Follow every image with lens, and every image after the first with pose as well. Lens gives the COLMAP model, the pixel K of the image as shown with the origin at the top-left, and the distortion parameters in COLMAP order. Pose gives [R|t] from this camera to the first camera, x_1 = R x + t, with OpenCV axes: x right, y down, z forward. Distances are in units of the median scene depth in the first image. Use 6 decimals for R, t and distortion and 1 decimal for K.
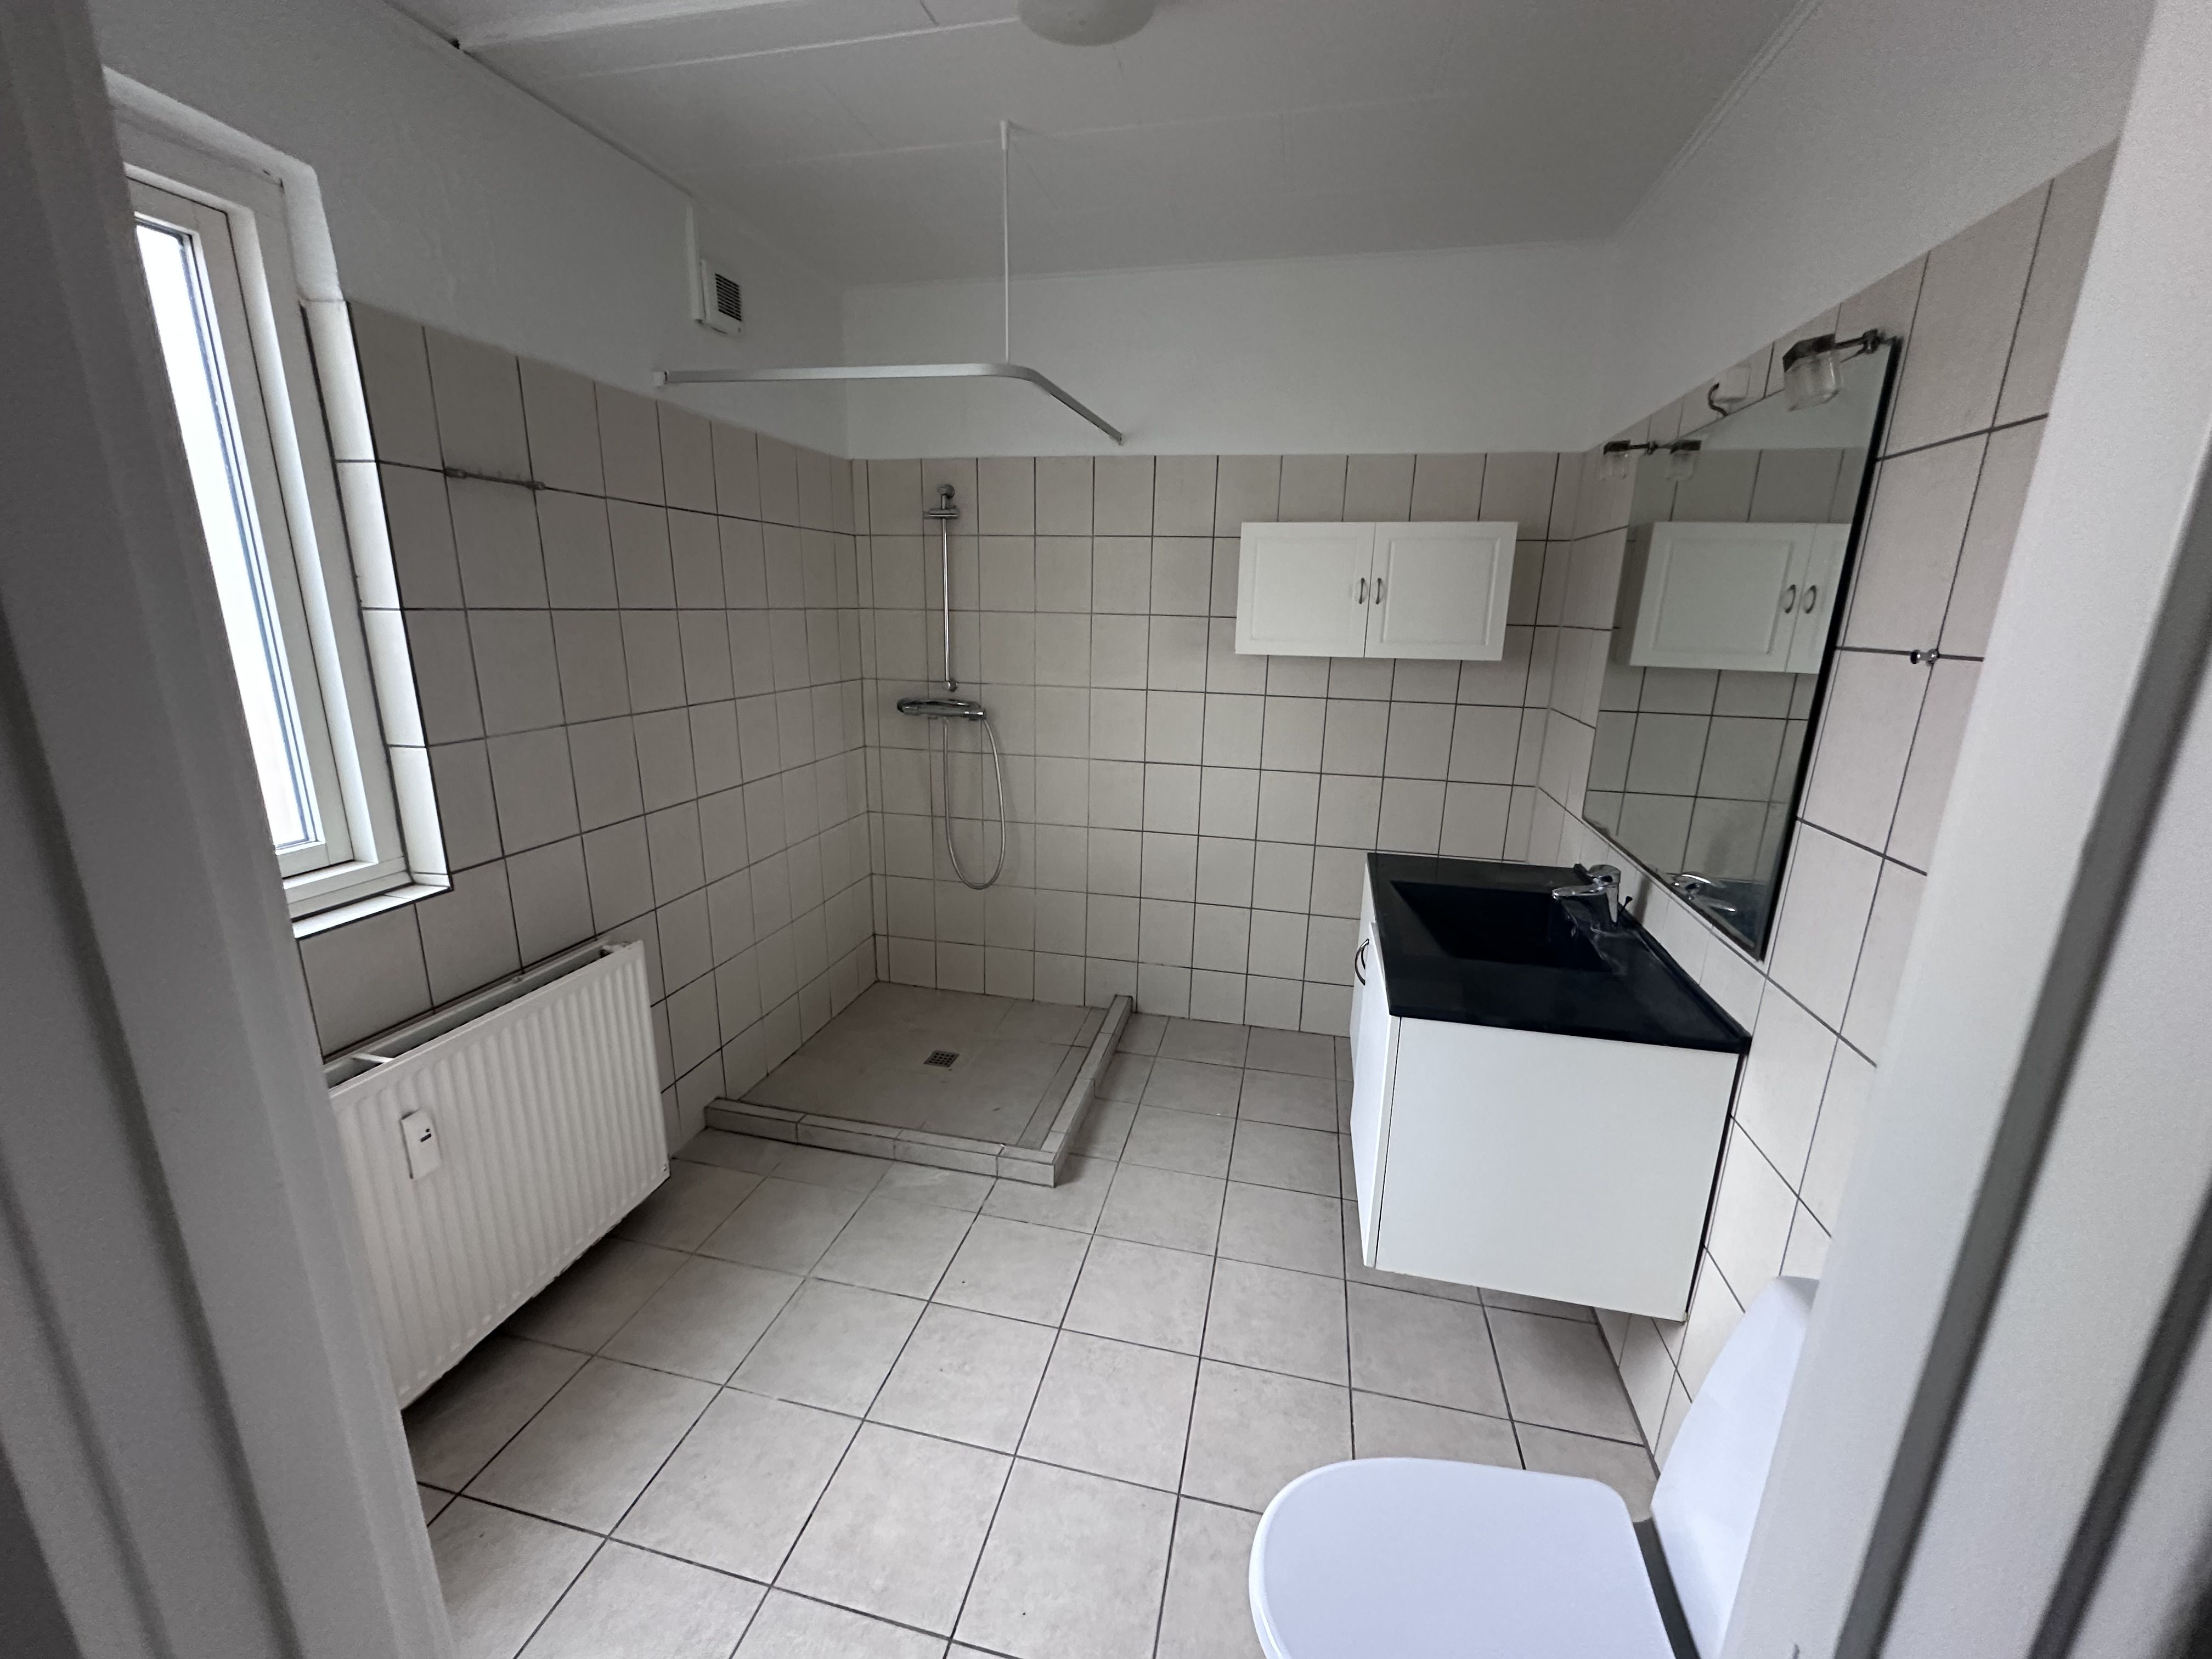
lens RADIAL K [[876.9, 0, 1105.6], [0, 876.9, 830.4], [0, 0, 1]] dist [-0.000071, 0.000819]
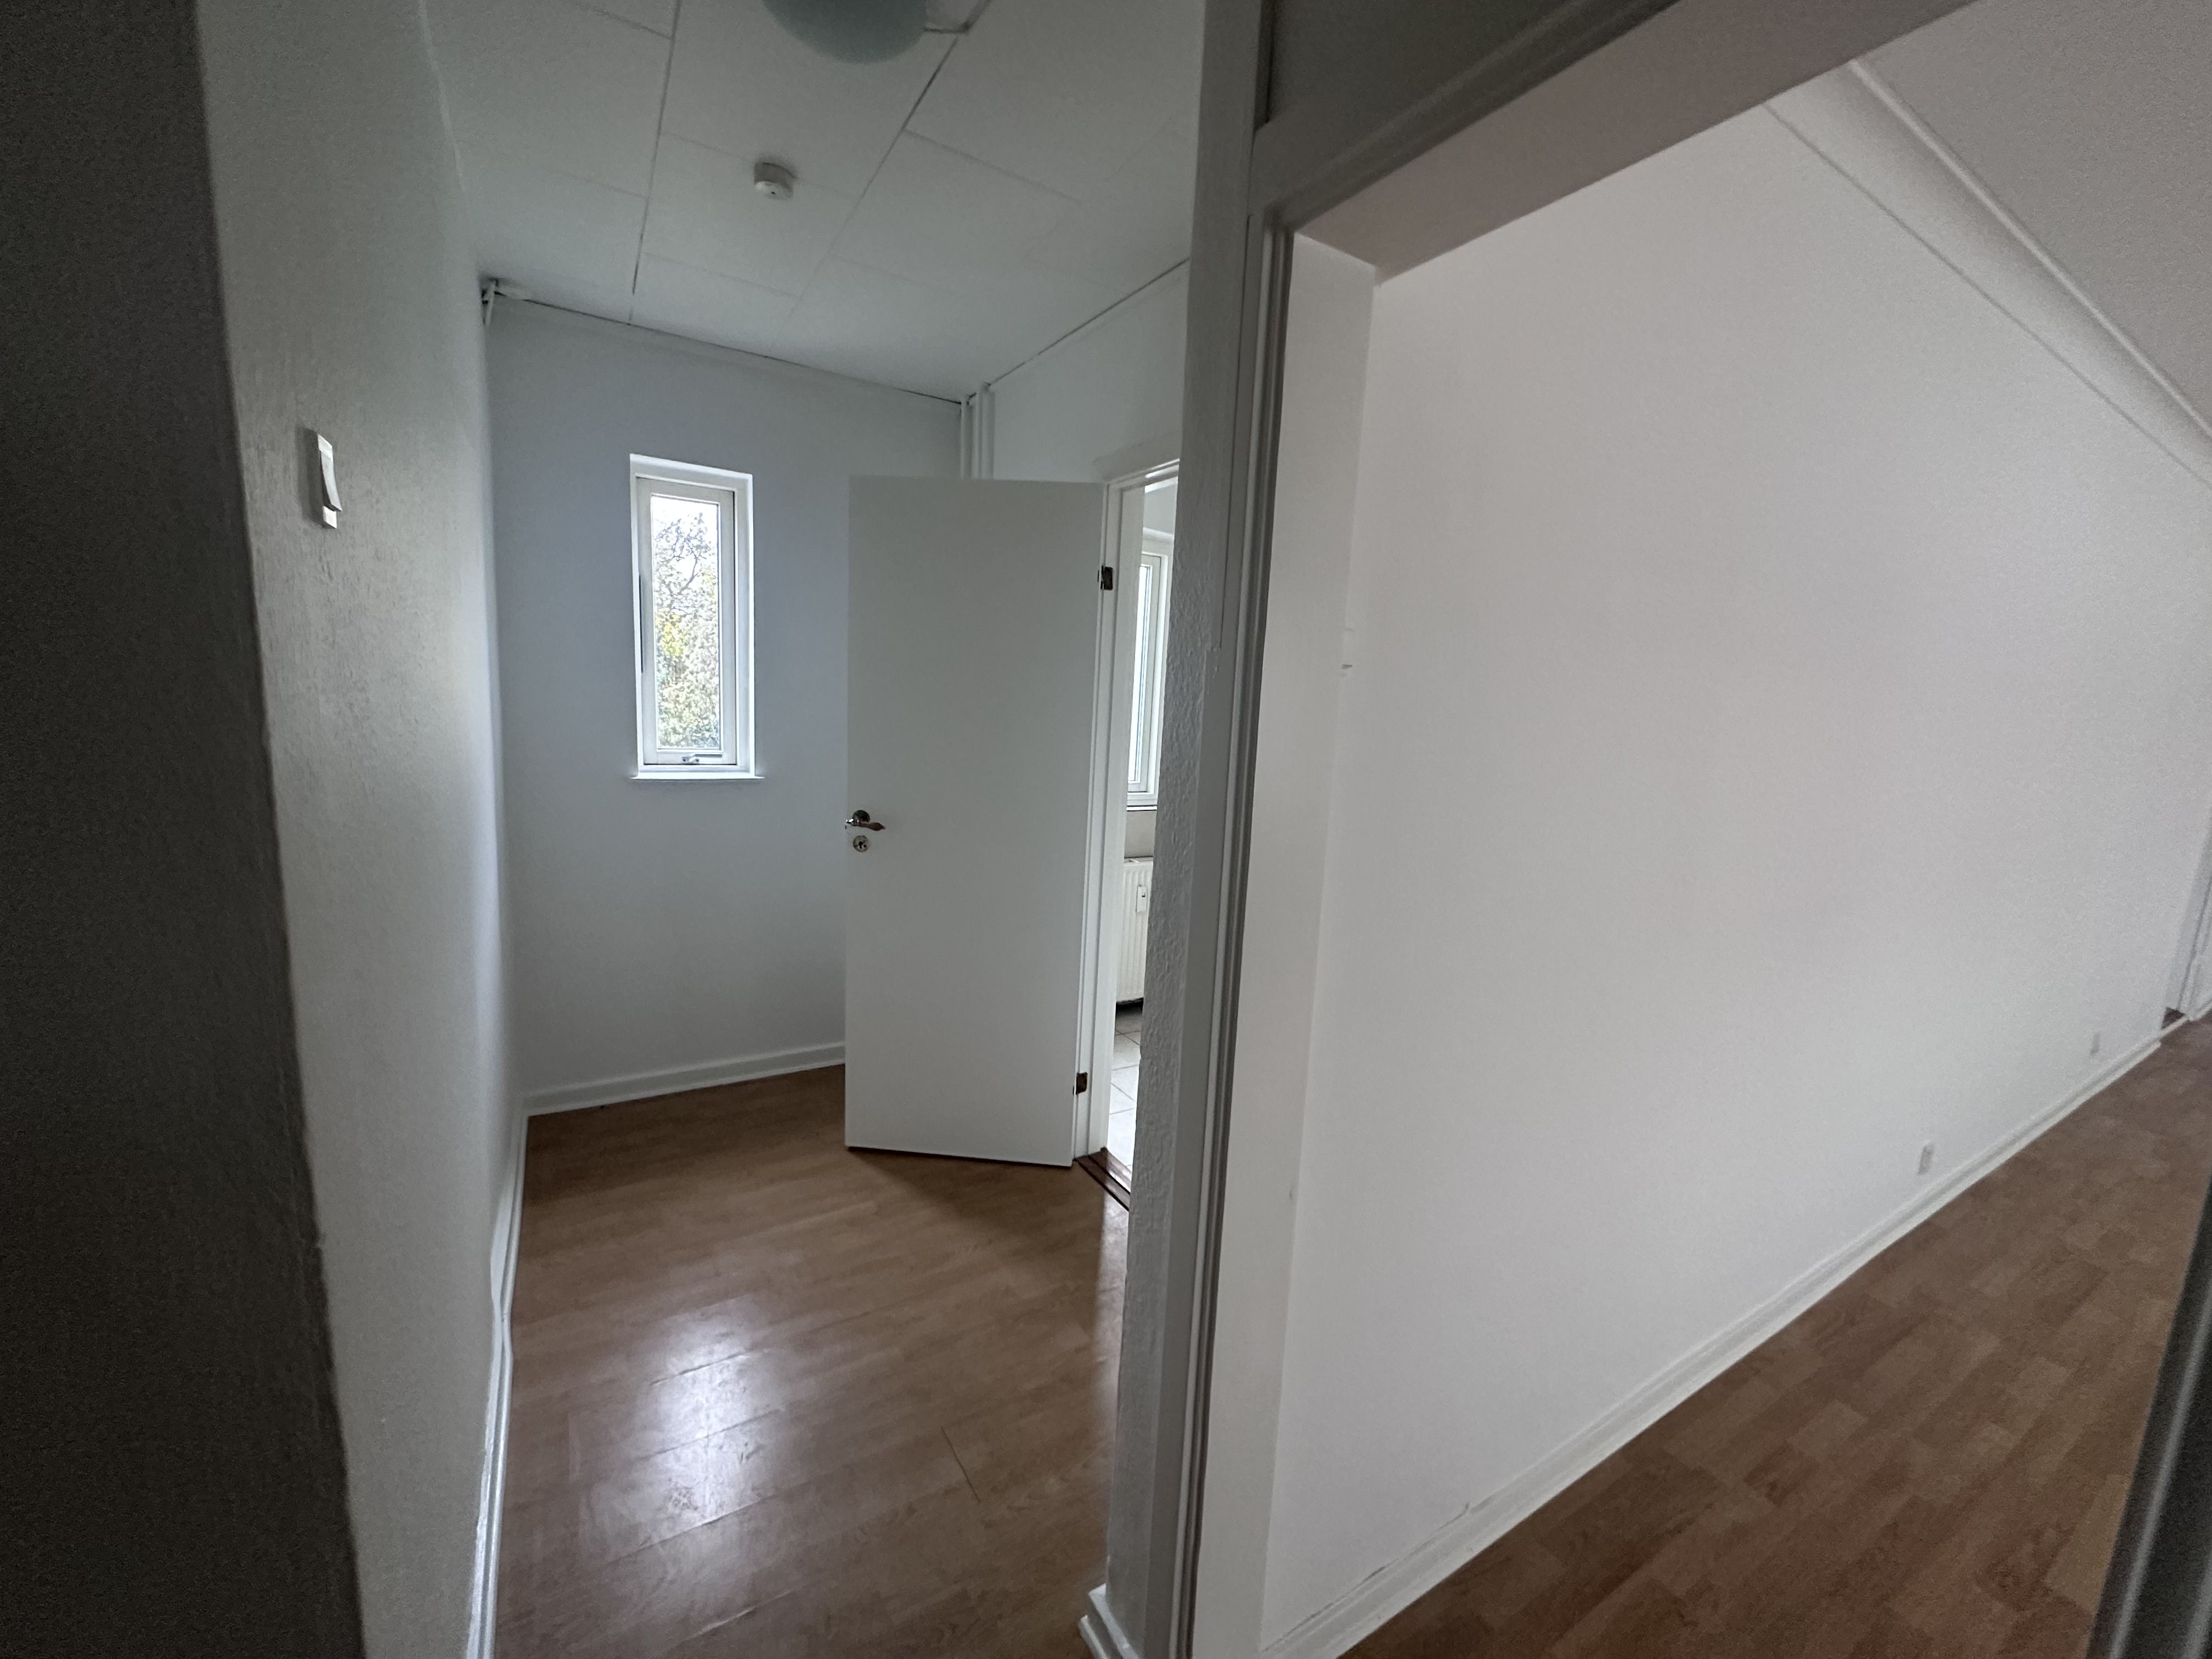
lens RADIAL K [[876.9, 0, 1104.5], [0, 876.9, 829.6], [0, 0, 1]] dist [-0.000071, 0.000819]
pose [[0.700713, 0.126703, -0.702103, 1.116035], [-0.219243, 0.974726, -0.042908, 0.299689], [0.678922, 0.183997, 0.710782, -1.152501]]
